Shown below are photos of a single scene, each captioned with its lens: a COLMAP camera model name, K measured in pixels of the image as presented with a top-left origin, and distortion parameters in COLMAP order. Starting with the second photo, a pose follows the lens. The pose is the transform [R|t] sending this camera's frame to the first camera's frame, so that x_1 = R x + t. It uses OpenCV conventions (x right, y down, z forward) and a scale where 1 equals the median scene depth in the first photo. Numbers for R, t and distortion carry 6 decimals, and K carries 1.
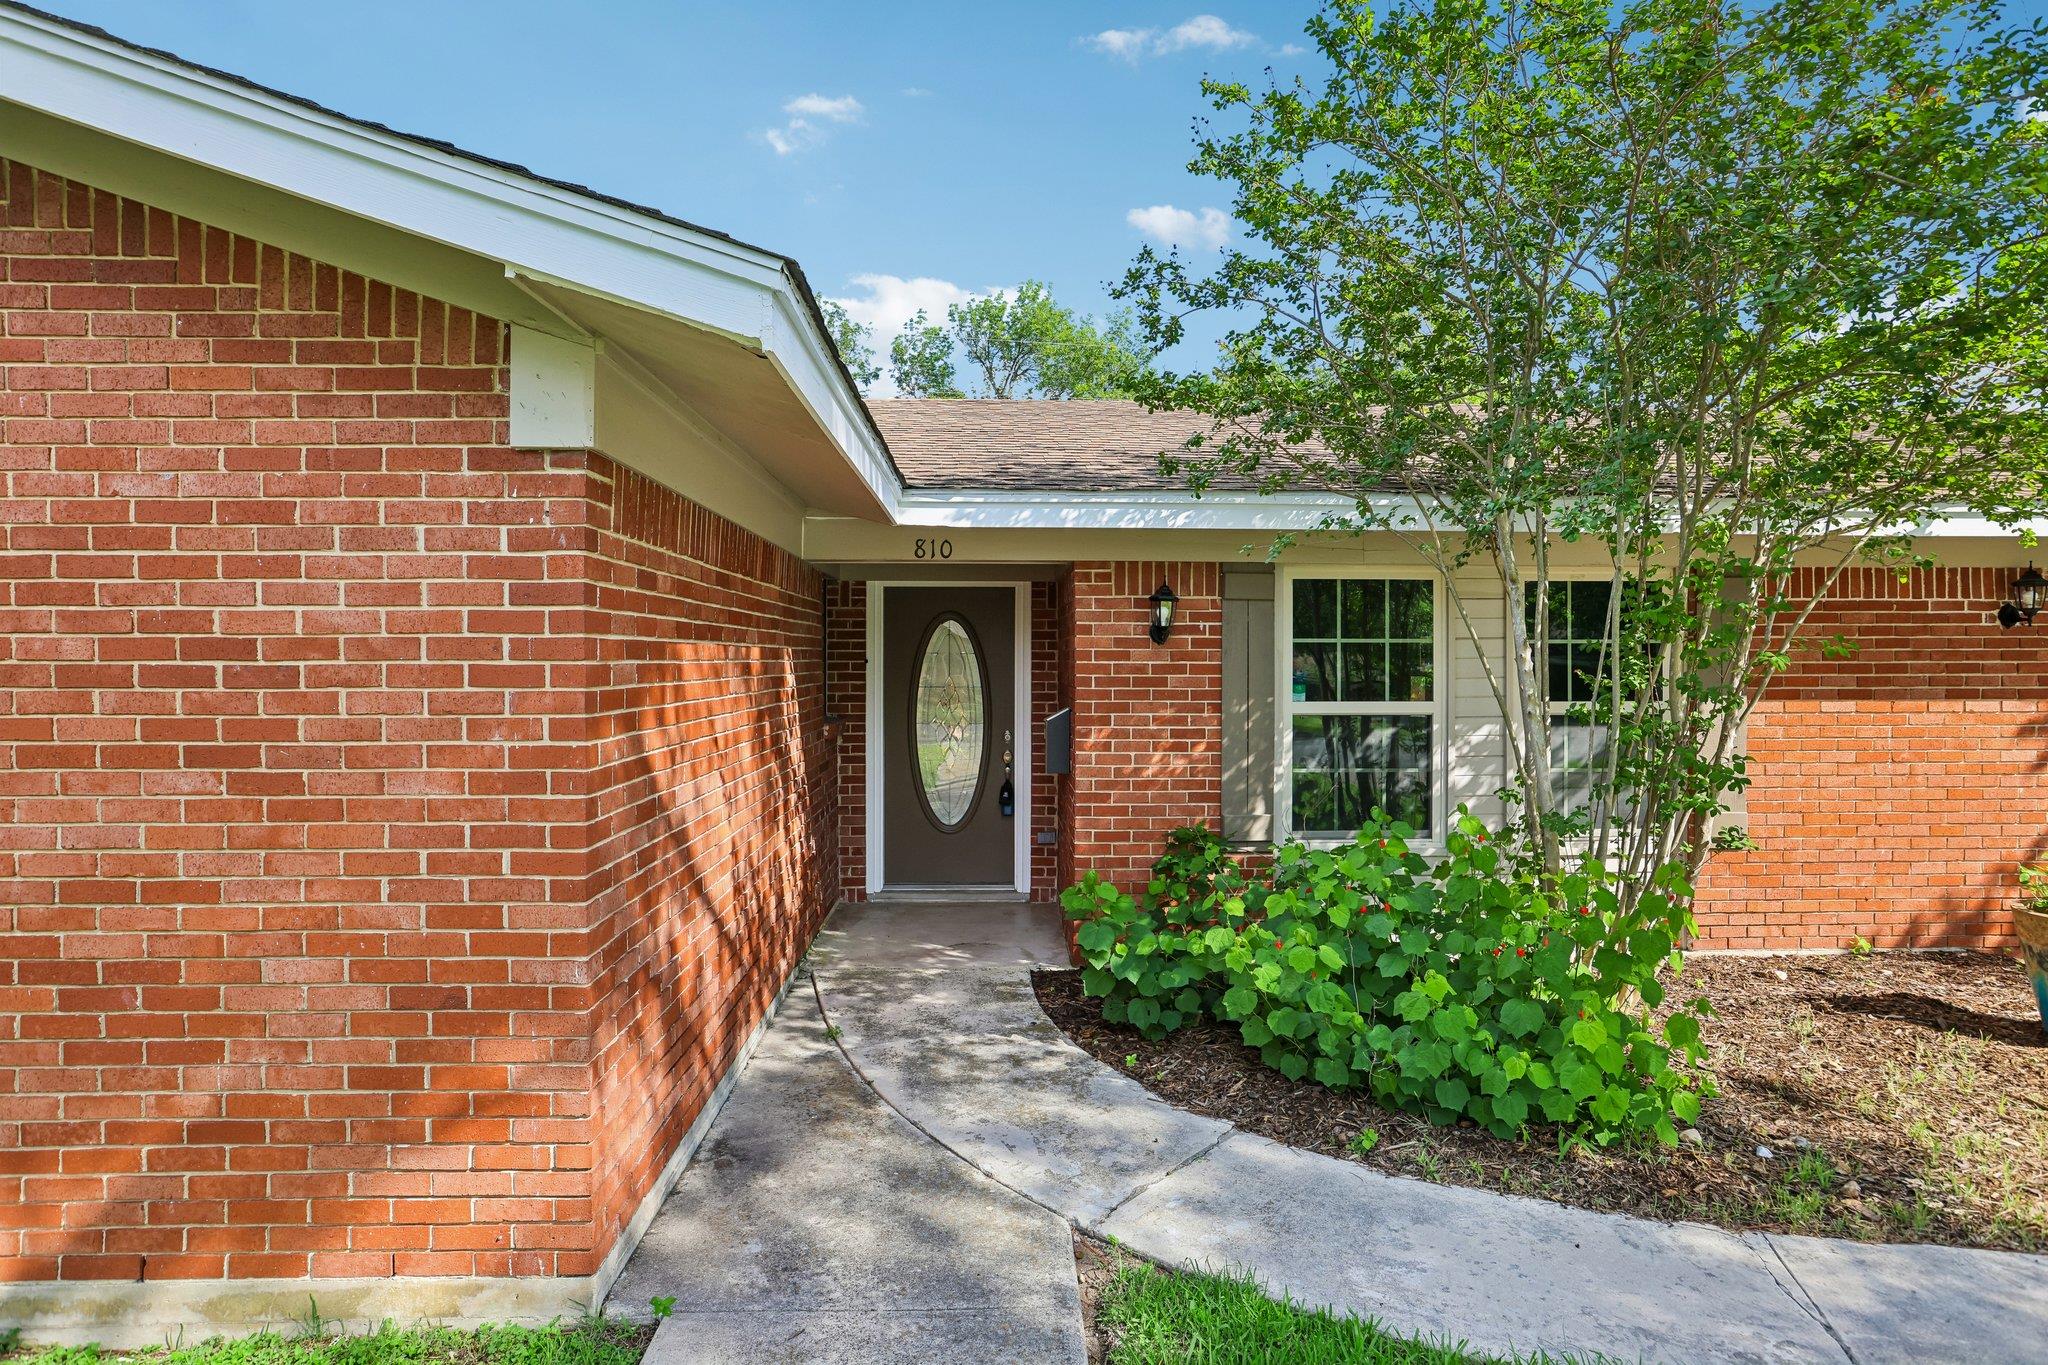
lens RADIAL K [[1087.2, 0, 1018.1], [0, 1087.2, 674.6], [0, 0, 1]] dist [-0.030269, 0.018228]
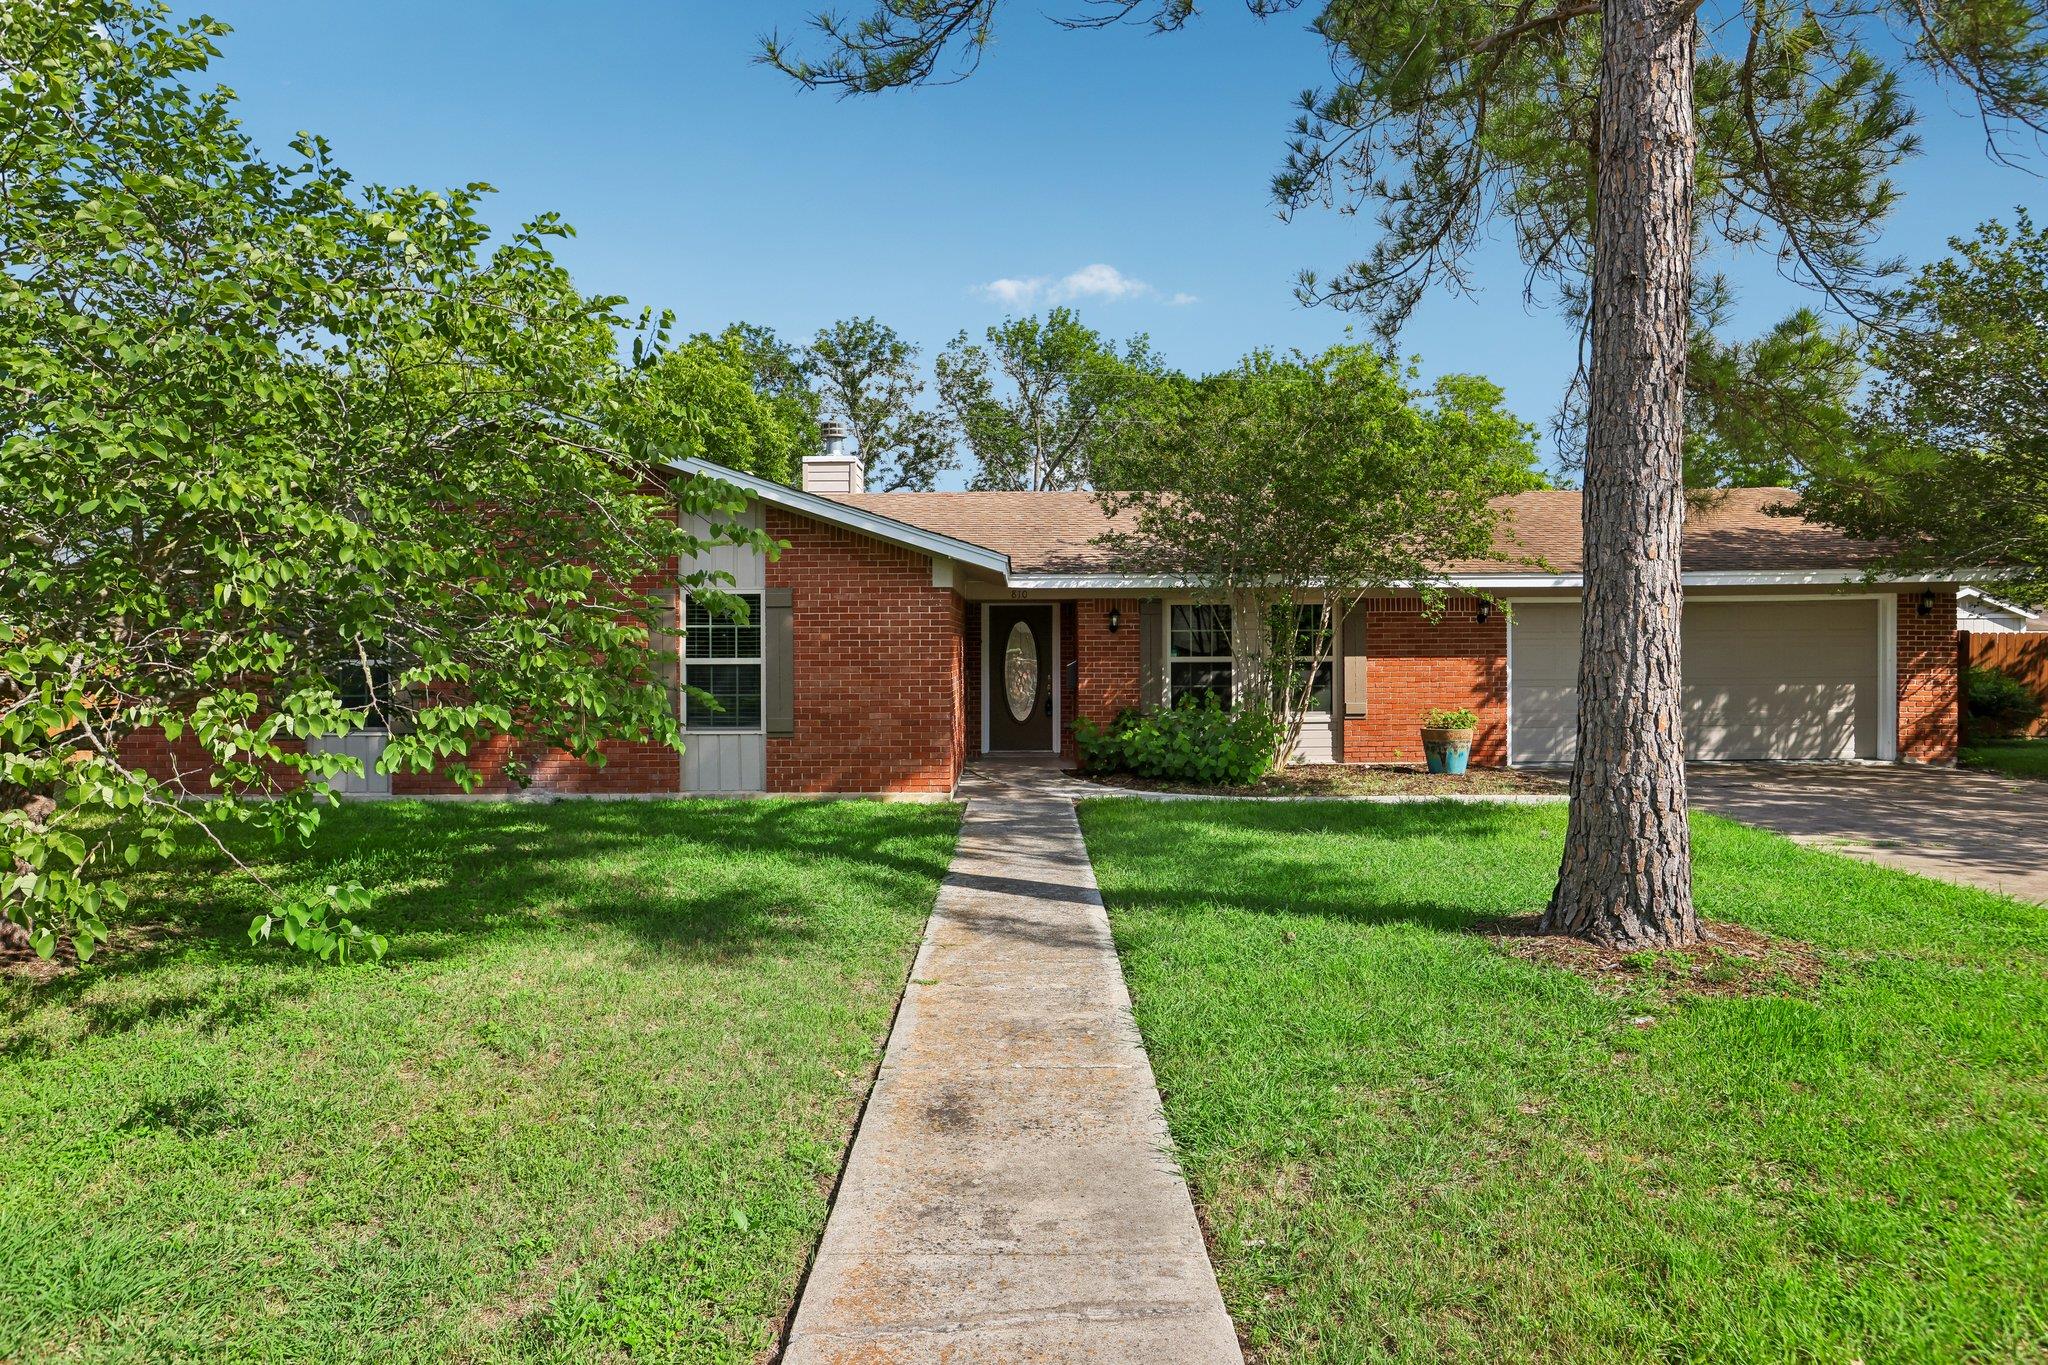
lens RADIAL K [[1219.6, 0, 1024.0], [0, 1219.6, 682.5], [0, 0, 1]] dist [-0.000840, 0.000129]
pose [[0.999776, -0.004893, -0.020575, -0.013951], [0.005206, 0.999872, 0.015158, 0.043329], [0.020498, -0.015261, 0.999673, -1.889869]]
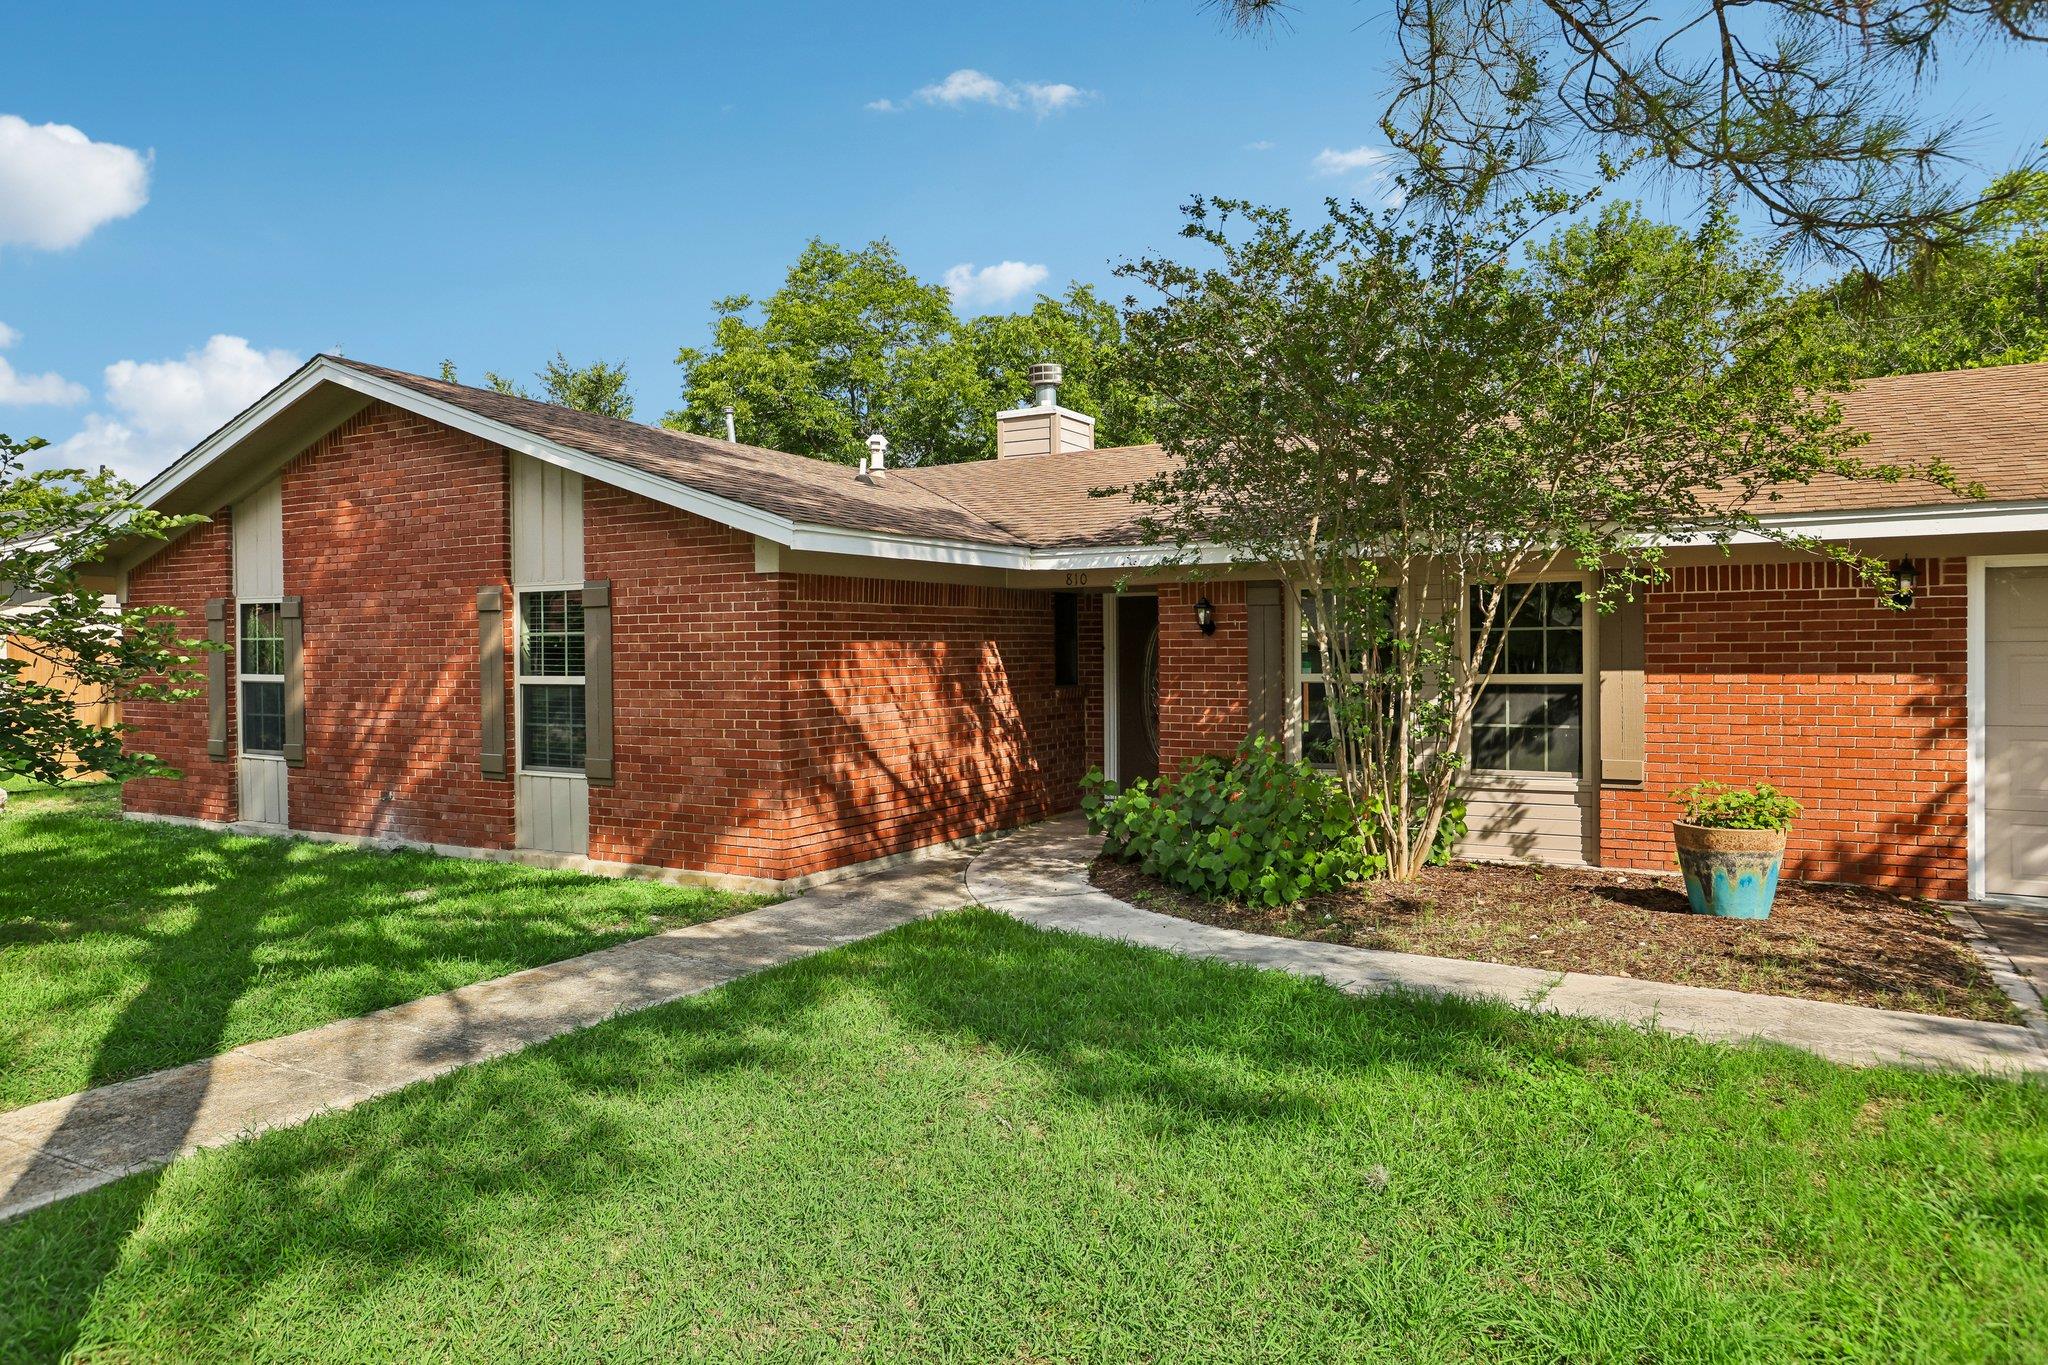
lens RADIAL K [[1293.0, 0, 1024.0], [0, 1293.0, 682.5], [0, 0, 1]] dist [-0.041841, 0.001027]
pose [[0.855732, 0.004089, -0.517404, 0.941993], [0.003013, 0.999912, 0.012886, 0.014659], [0.517411, -0.012586, 0.855644, -0.757775]]
